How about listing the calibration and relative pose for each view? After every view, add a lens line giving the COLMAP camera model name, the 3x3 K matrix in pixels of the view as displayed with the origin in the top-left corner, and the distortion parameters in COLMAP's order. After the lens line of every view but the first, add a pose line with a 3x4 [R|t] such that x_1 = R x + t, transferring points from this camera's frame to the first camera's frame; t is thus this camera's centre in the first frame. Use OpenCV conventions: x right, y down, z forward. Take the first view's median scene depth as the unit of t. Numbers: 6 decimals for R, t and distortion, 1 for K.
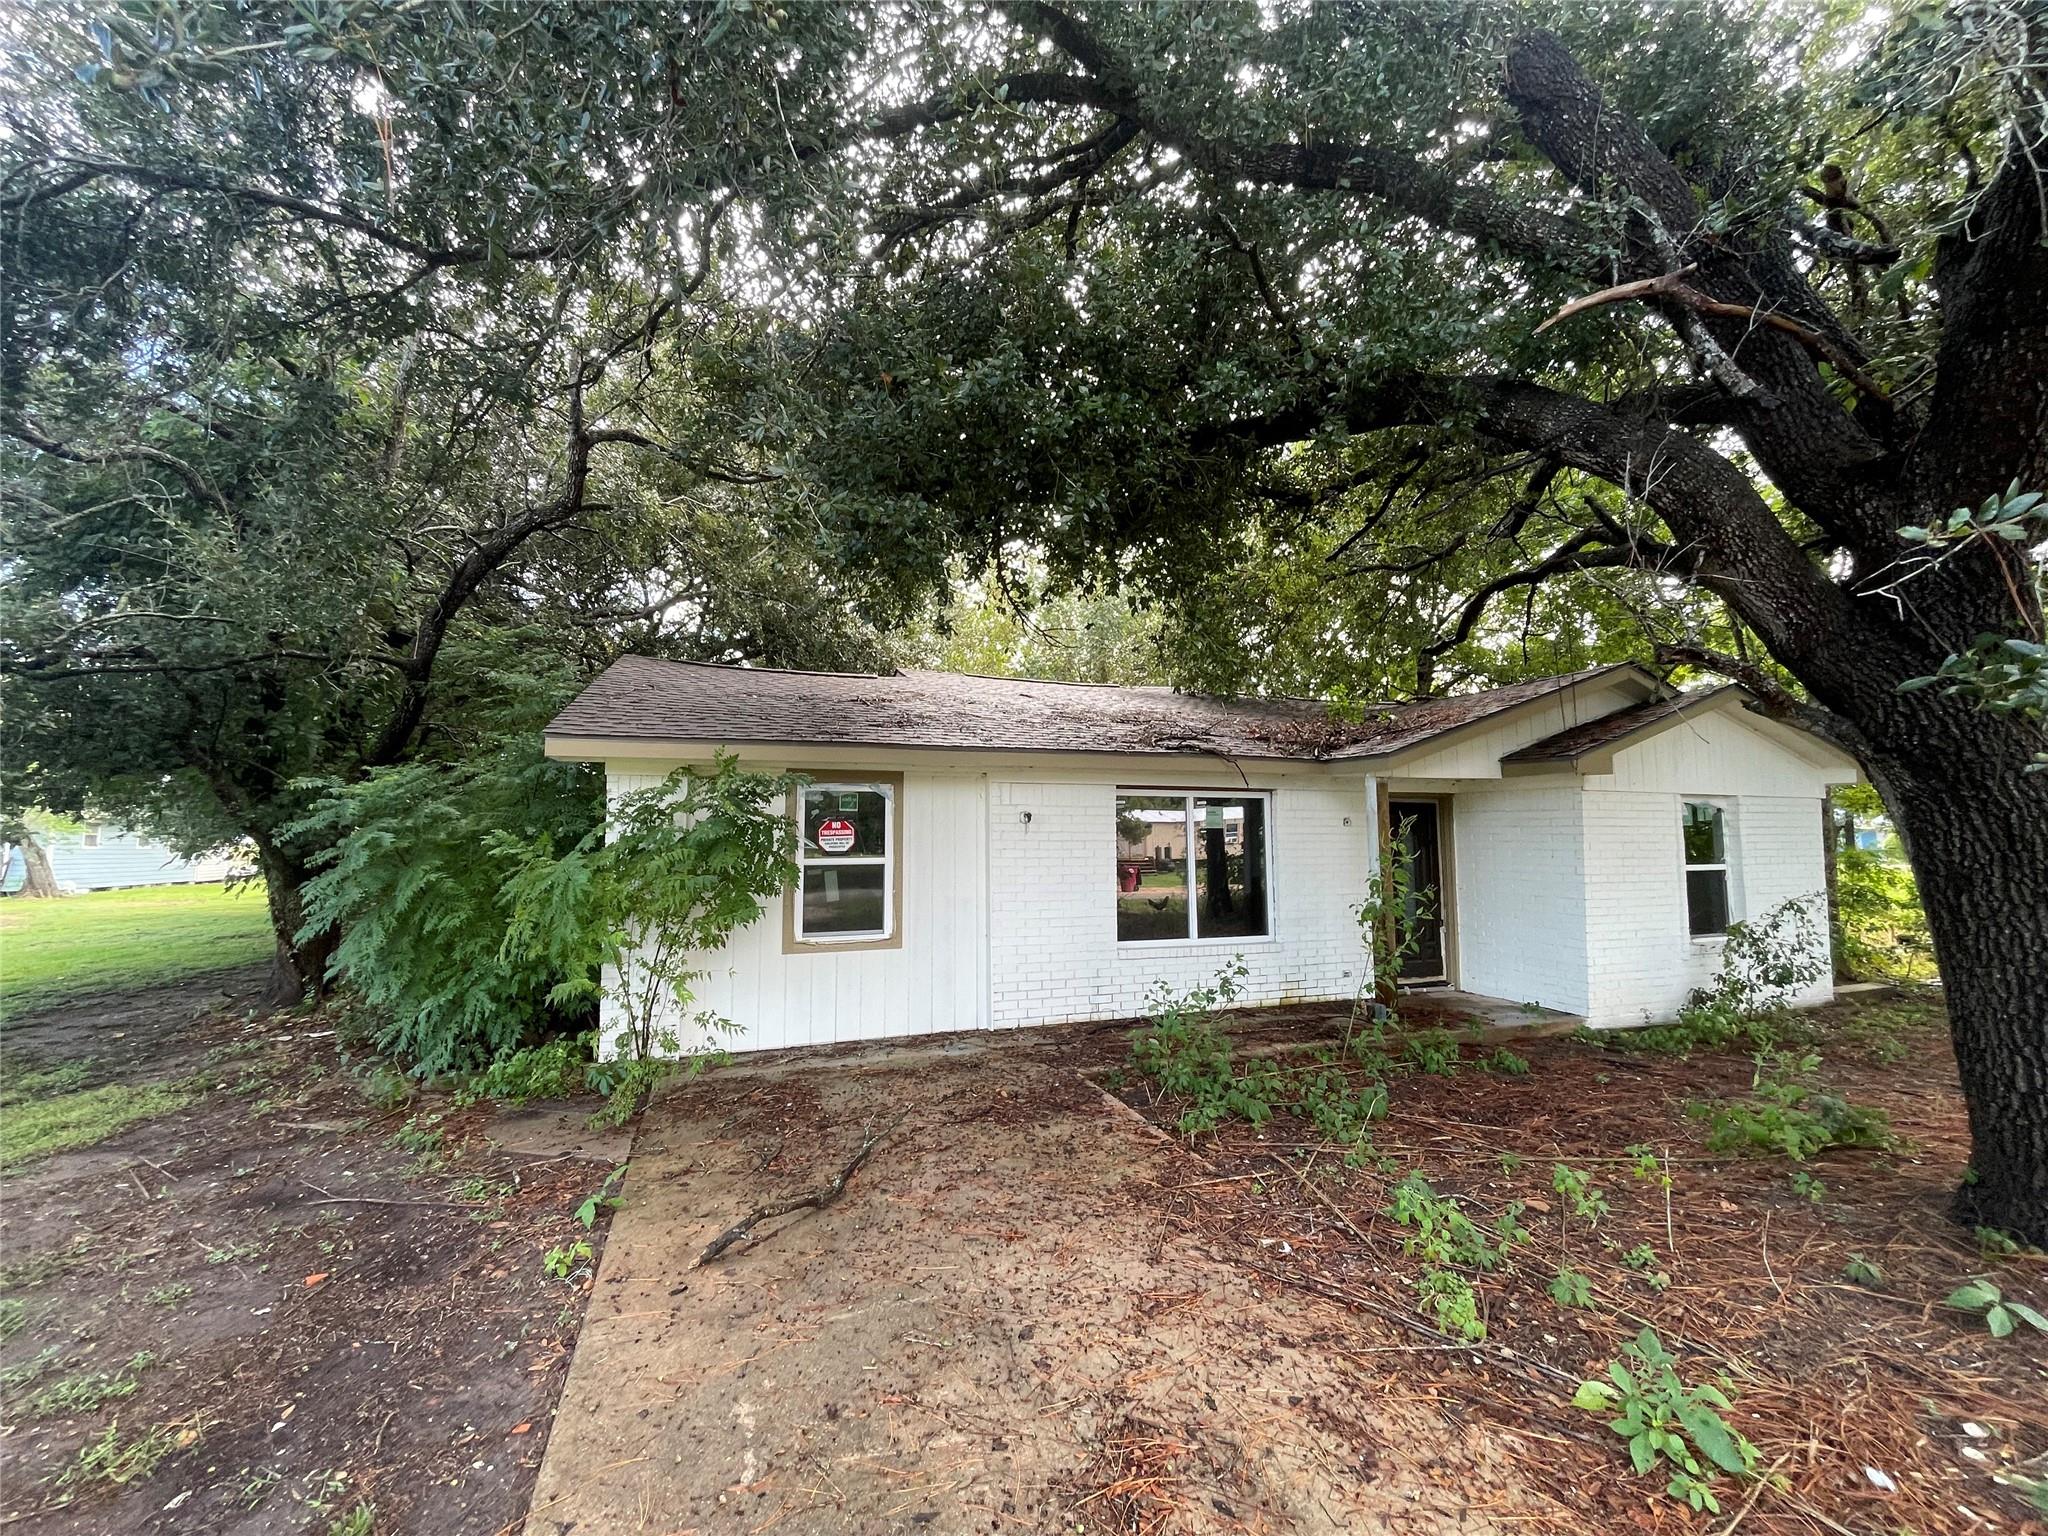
lens RADIAL K [[814.8, 0, 1027.8], [0, 814.8, 763.0], [0, 0, 1]] dist [-0.006519, 0.000198]
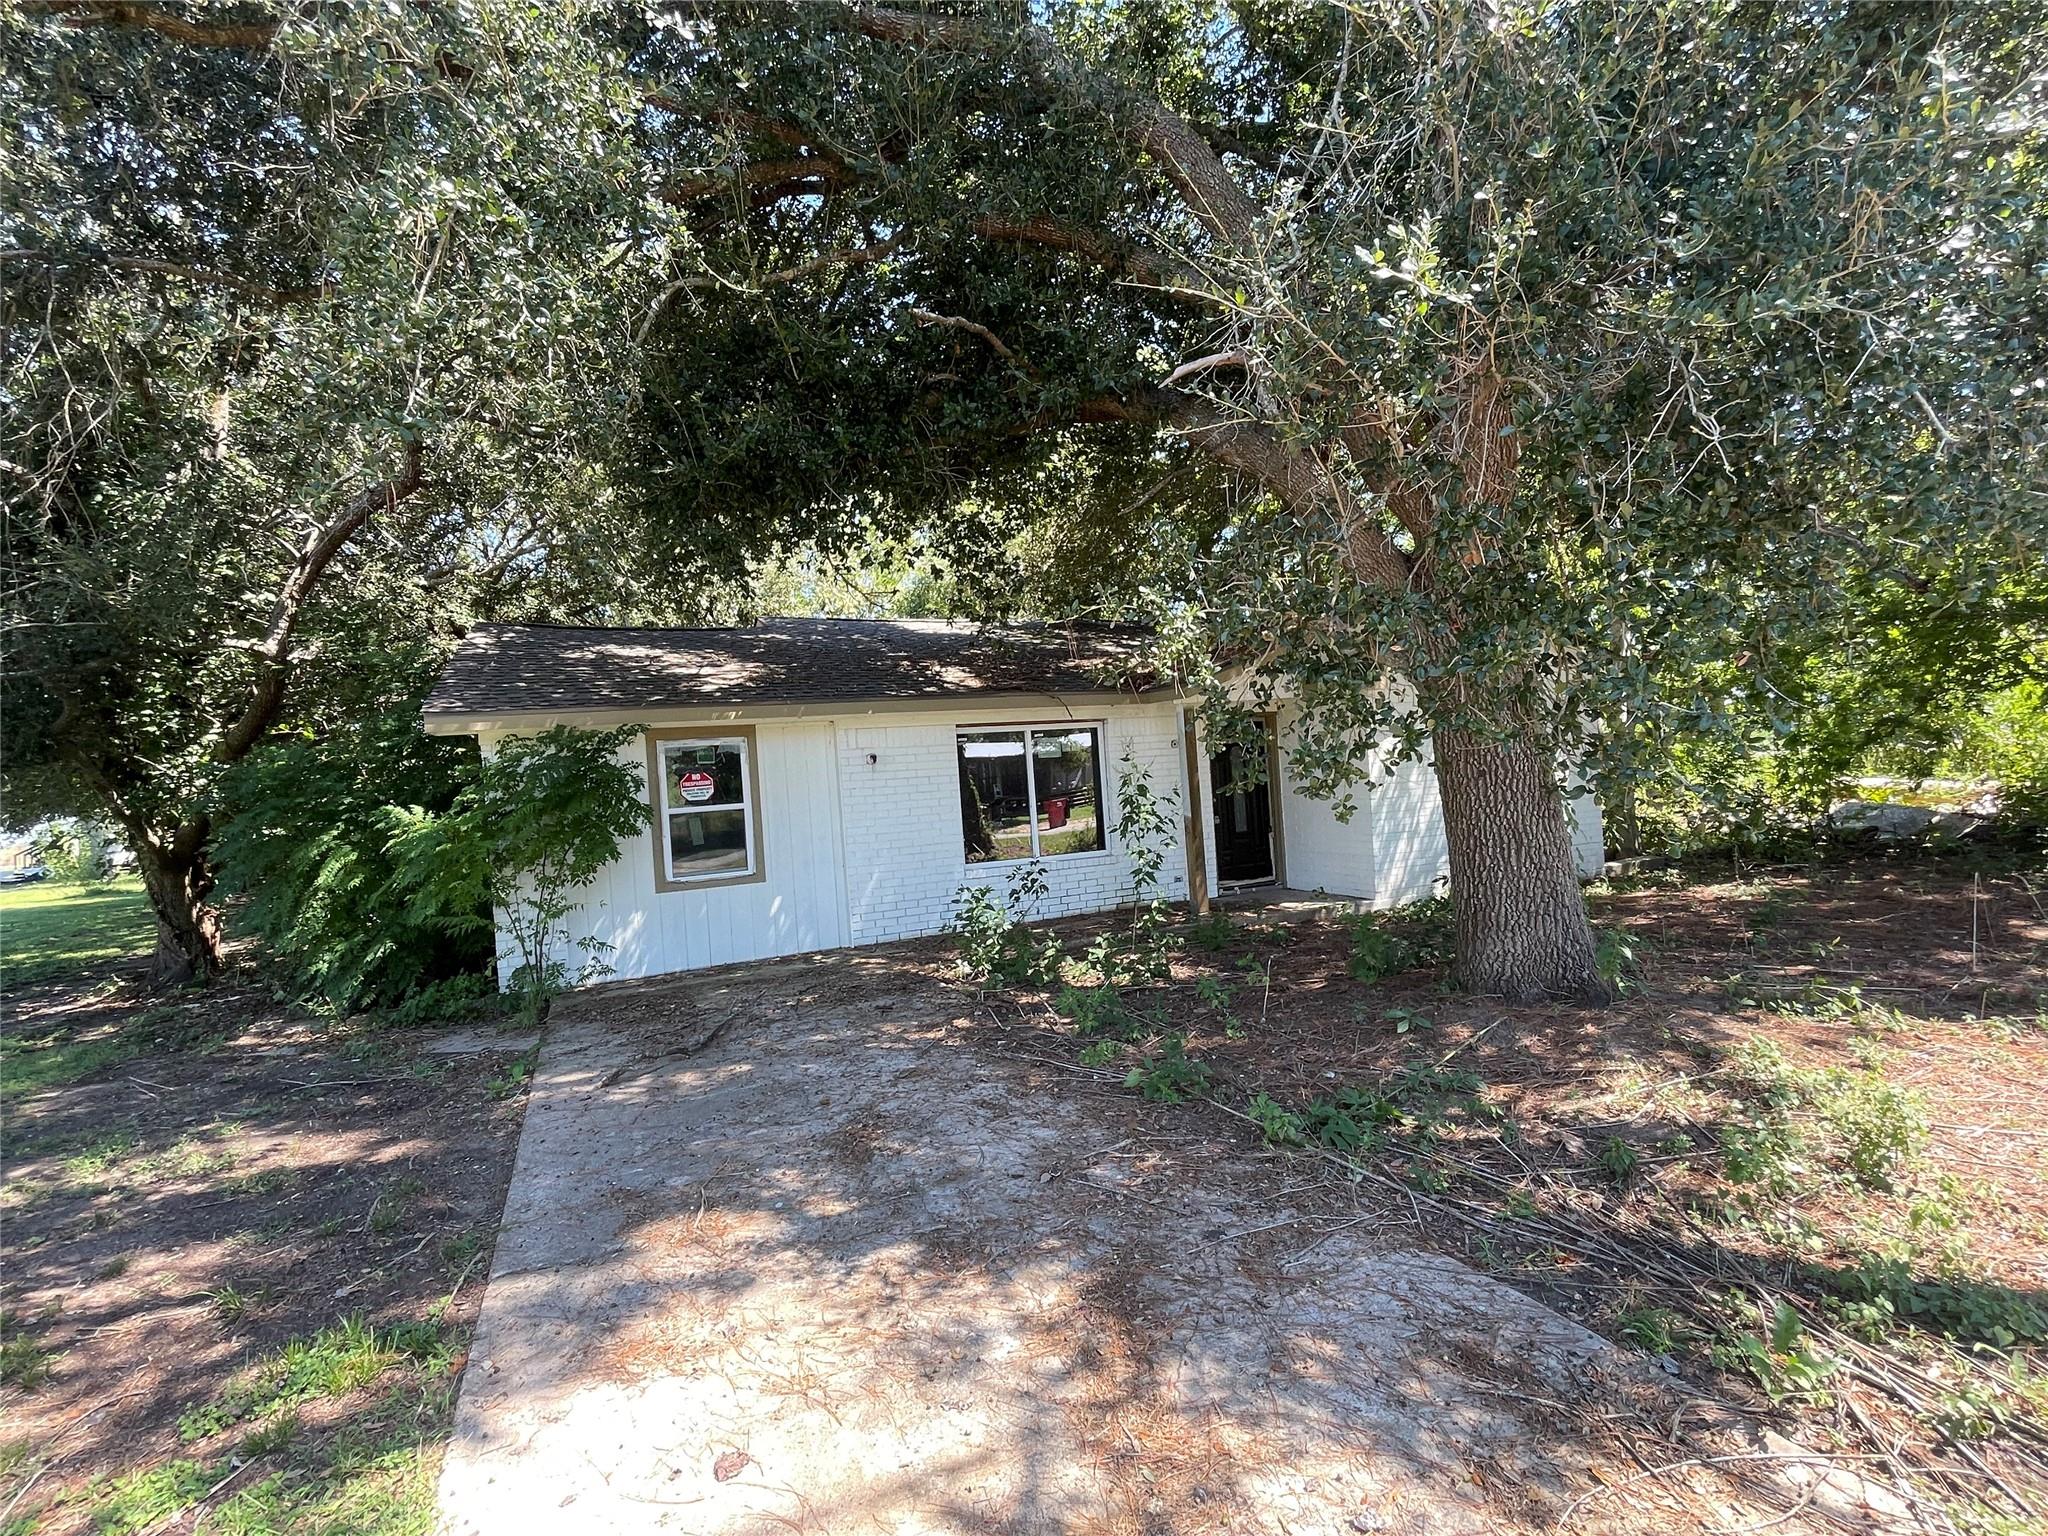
lens RADIAL K [[944.4, 0, 1031.5], [0, 944.4, 760.4], [0, 0, 1]] dist [0.002633, -0.000017]
pose [[0.994907, -0.063250, 0.078482, 0.126738], [0.056951, 0.995162, 0.080053, -0.024650], [-0.083166, -0.075175, 0.993696, -0.336256]]
